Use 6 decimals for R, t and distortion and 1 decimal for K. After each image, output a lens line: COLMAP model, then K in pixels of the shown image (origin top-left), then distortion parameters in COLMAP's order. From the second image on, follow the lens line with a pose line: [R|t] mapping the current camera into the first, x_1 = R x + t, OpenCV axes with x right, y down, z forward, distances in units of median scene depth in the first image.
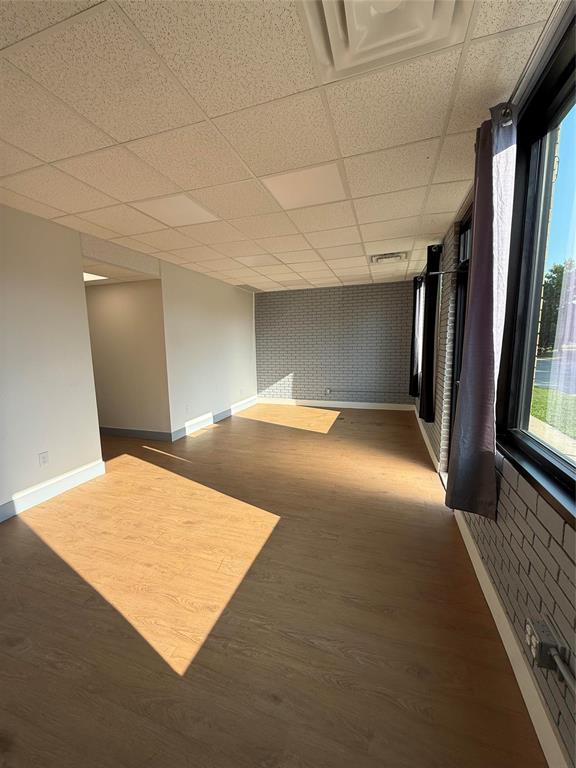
lens RADIAL K [[305.1, 0, 288.0], [0, 305.1, 384.0], [0, 0, 1]] dist [0.002936, 0.000090]
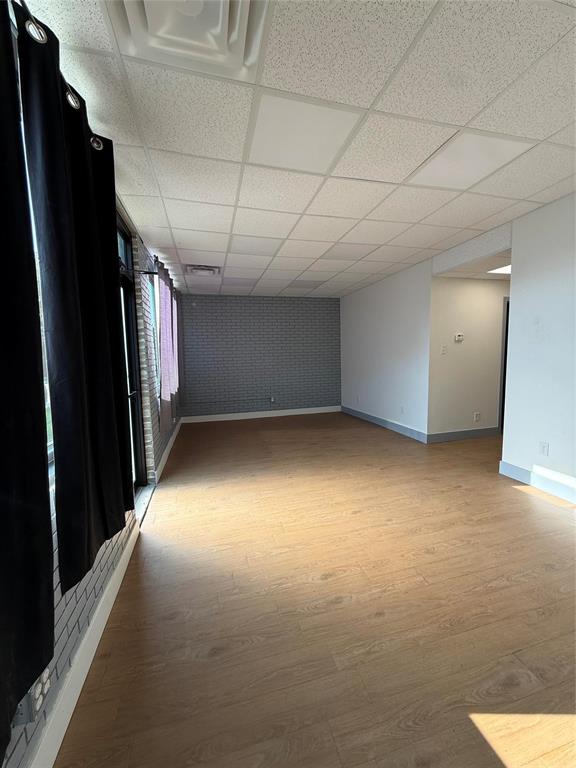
lens RADIAL K [[305.1, 0, 288.0], [0, 305.1, 384.0], [0, 0, 1]] dist [0.002936, 0.000090]
pose [[-0.845505, 0.089145, -0.526474, 0.544875], [-0.033220, 0.975274, 0.218487, -0.212426], [0.532933, 0.202221, -0.821638, 1.714223]]
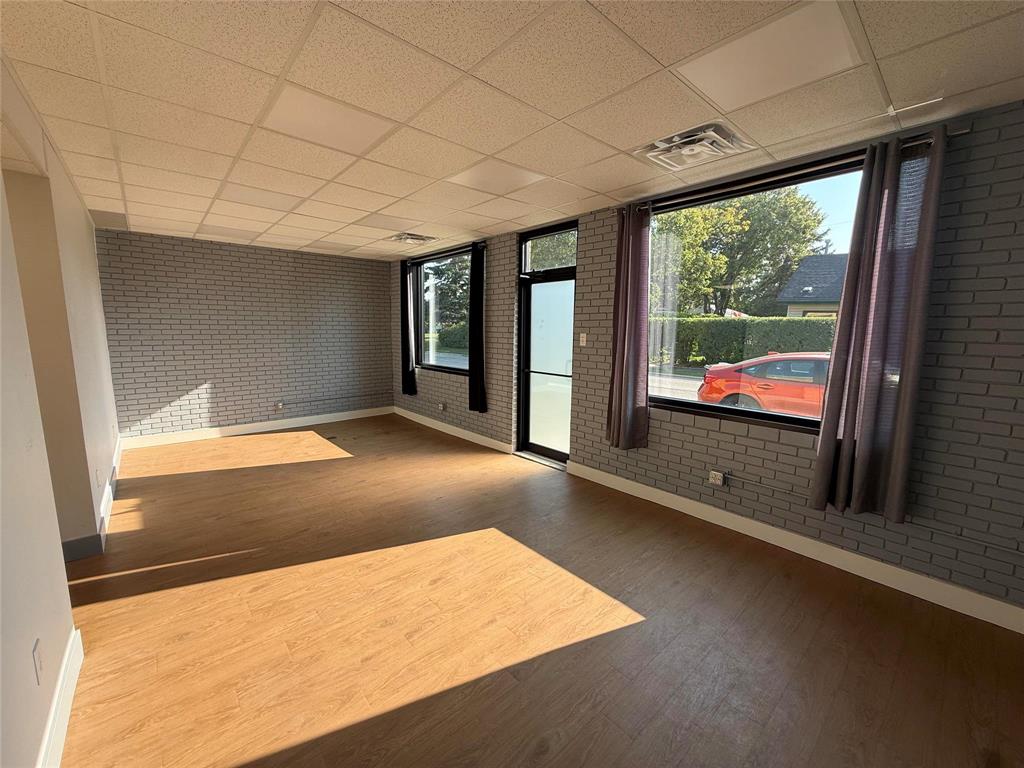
lens RADIAL K [[406.8, 0, 512.0], [0, 406.8, 384.0], [0, 0, 1]] dist [0.002936, 0.000090]
pose [[0.513980, -0.096623, 0.852343, -0.742996], [0.100192, 0.993597, 0.052218, -0.036776], [-0.851931, 0.058559, 0.520370, 0.221536]]
